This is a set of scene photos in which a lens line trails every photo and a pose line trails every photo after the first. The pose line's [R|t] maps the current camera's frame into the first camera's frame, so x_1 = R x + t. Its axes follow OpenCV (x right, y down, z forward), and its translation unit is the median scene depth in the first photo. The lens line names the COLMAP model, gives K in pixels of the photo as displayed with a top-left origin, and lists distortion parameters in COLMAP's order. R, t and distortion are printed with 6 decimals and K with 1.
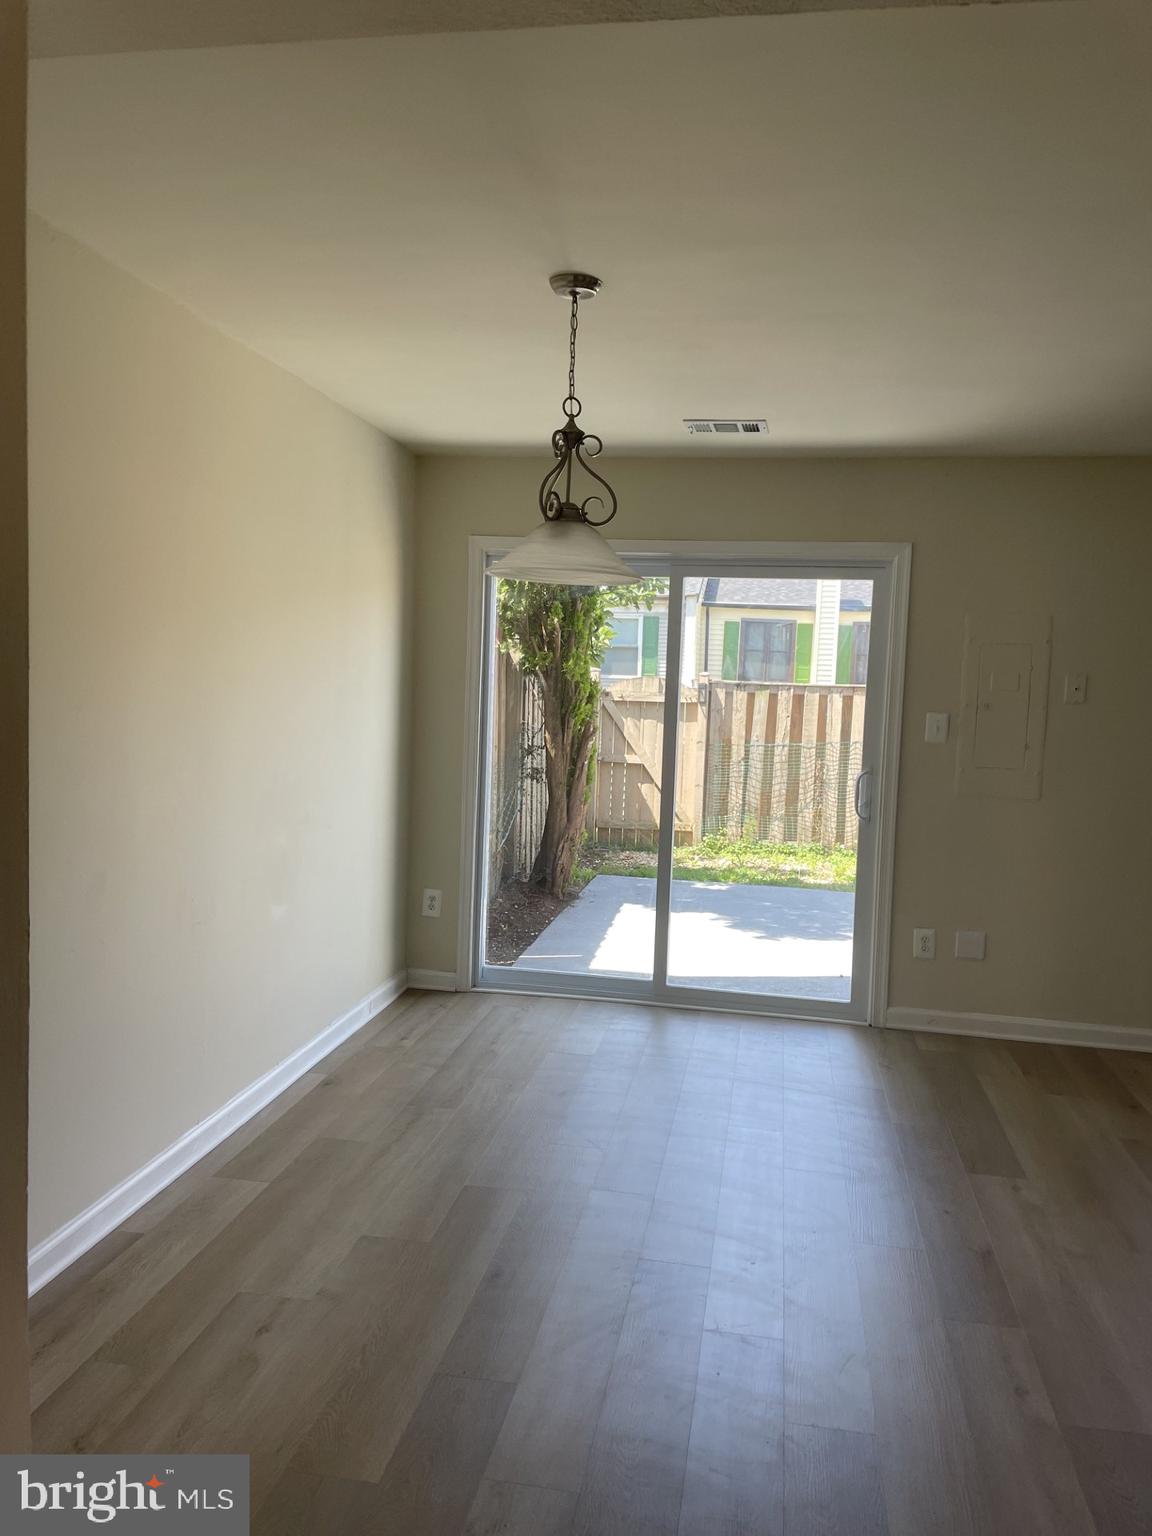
lens RADIAL K [[1160.0, 0, 570.6], [0, 1160.0, 751.9], [0, 0, 1]] dist [0.091749, -0.133489]
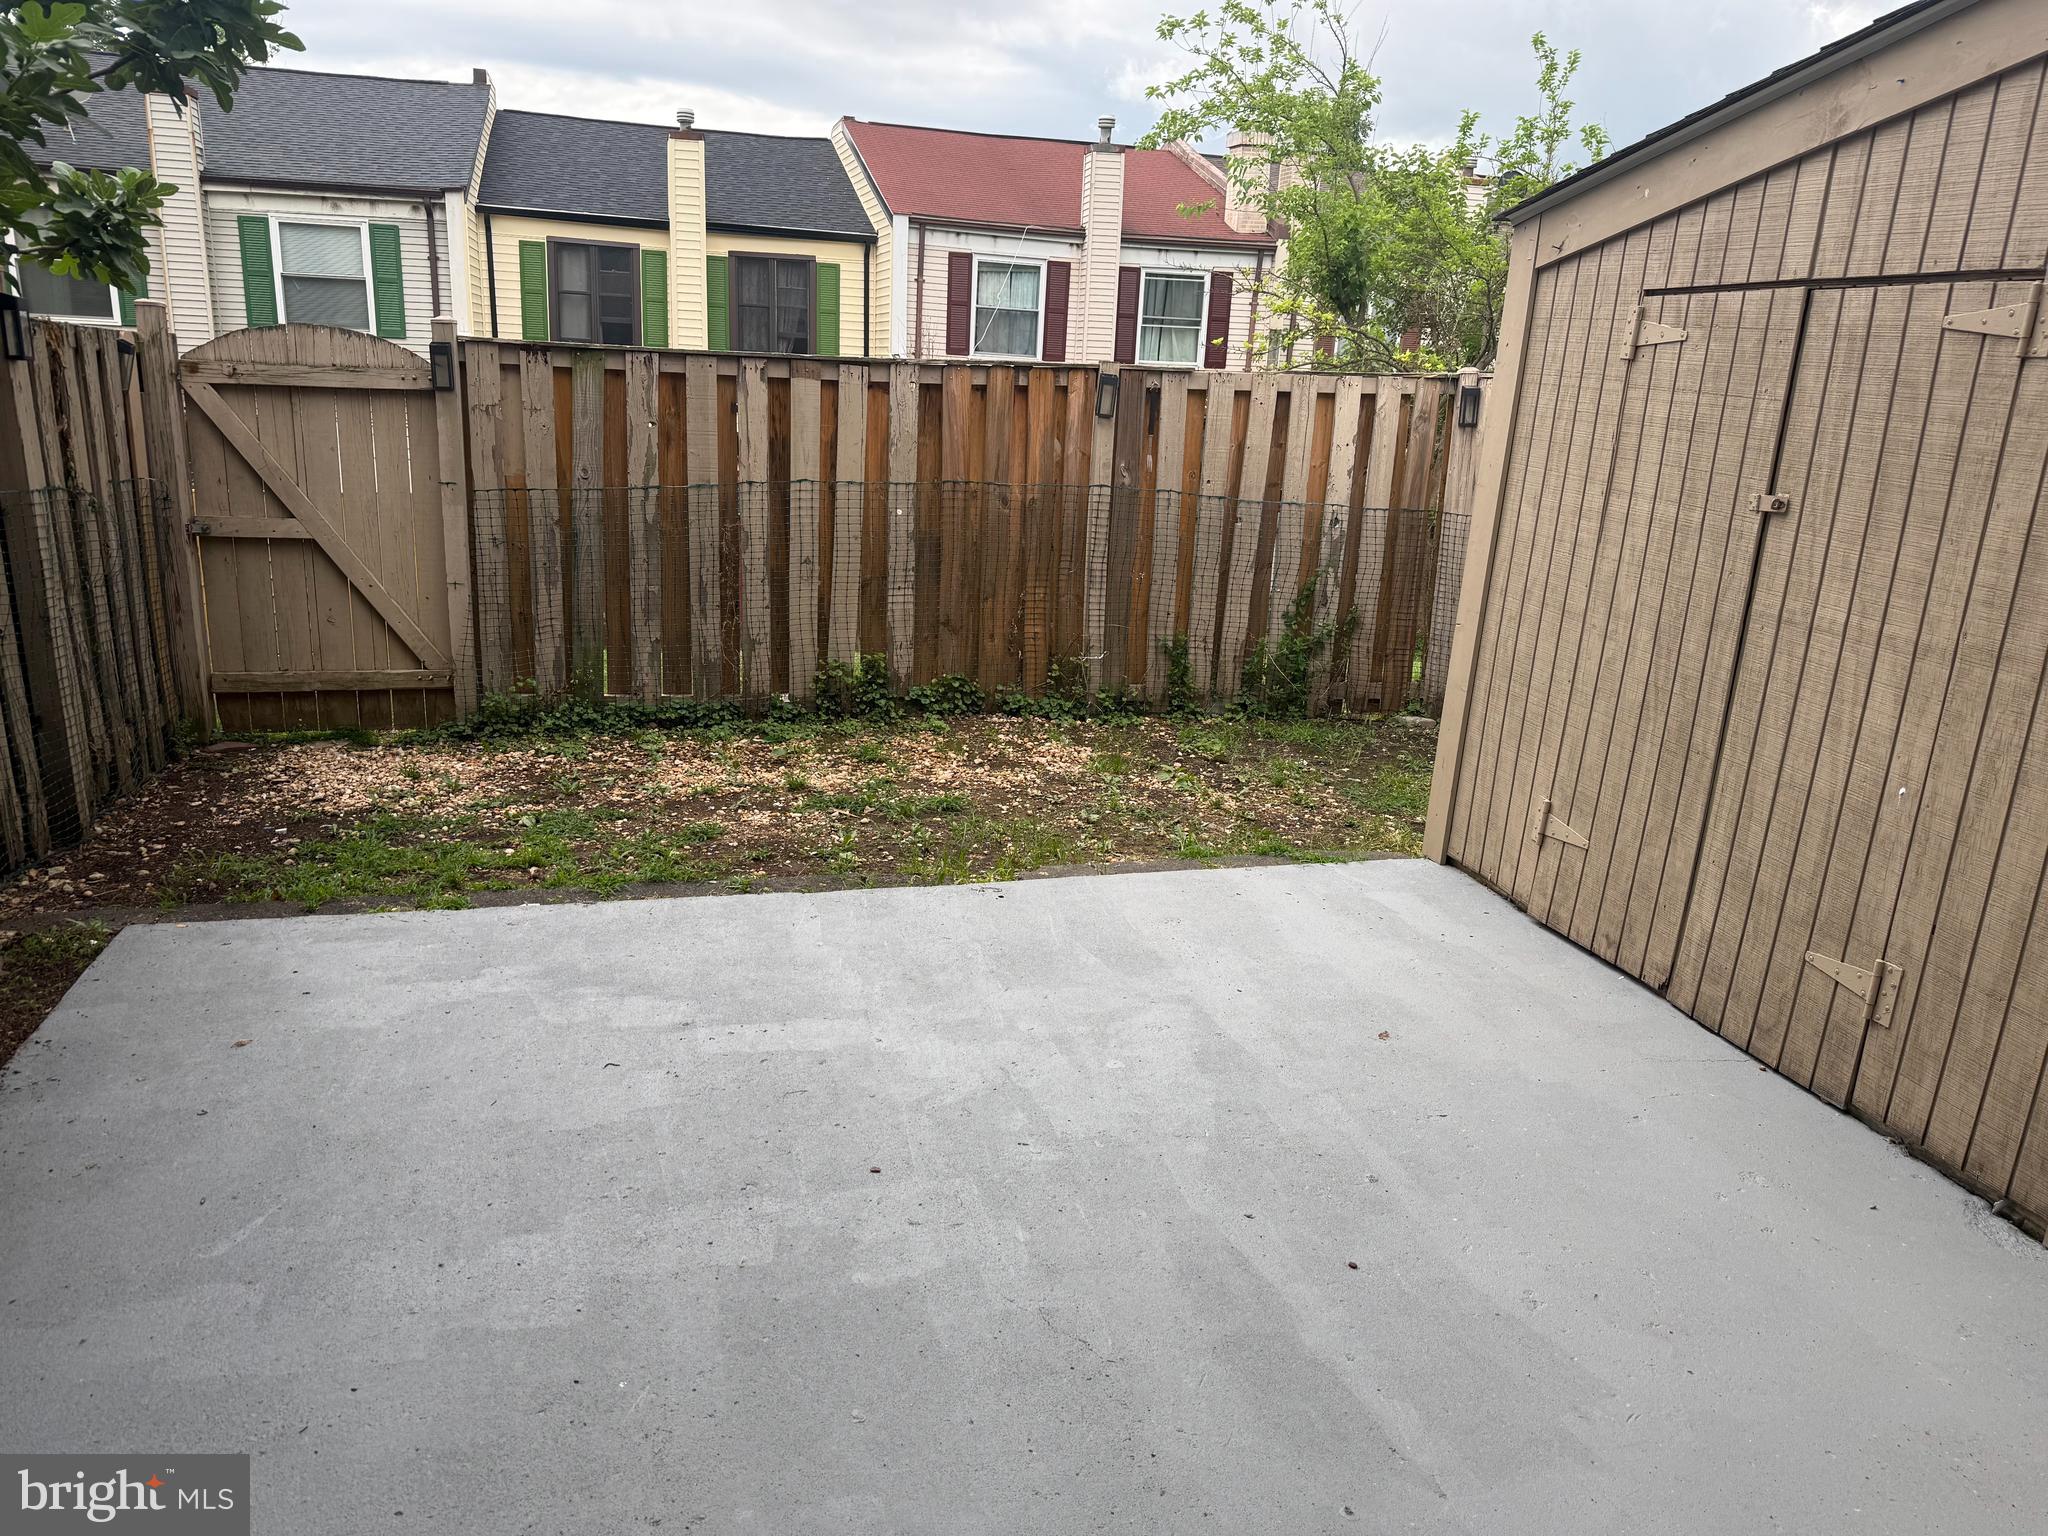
lens RADIAL K [[1546.7, 0, 1022.1], [0, 1546.7, 743.3], [0, 0, 1]] dist [0.091749, -0.133489]
pose [[0.911791, -0.099735, 0.398360, 0.061997], [0.022990, 0.980936, 0.192969, -0.021257], [-0.410011, -0.166789, 0.896701, 0.362912]]
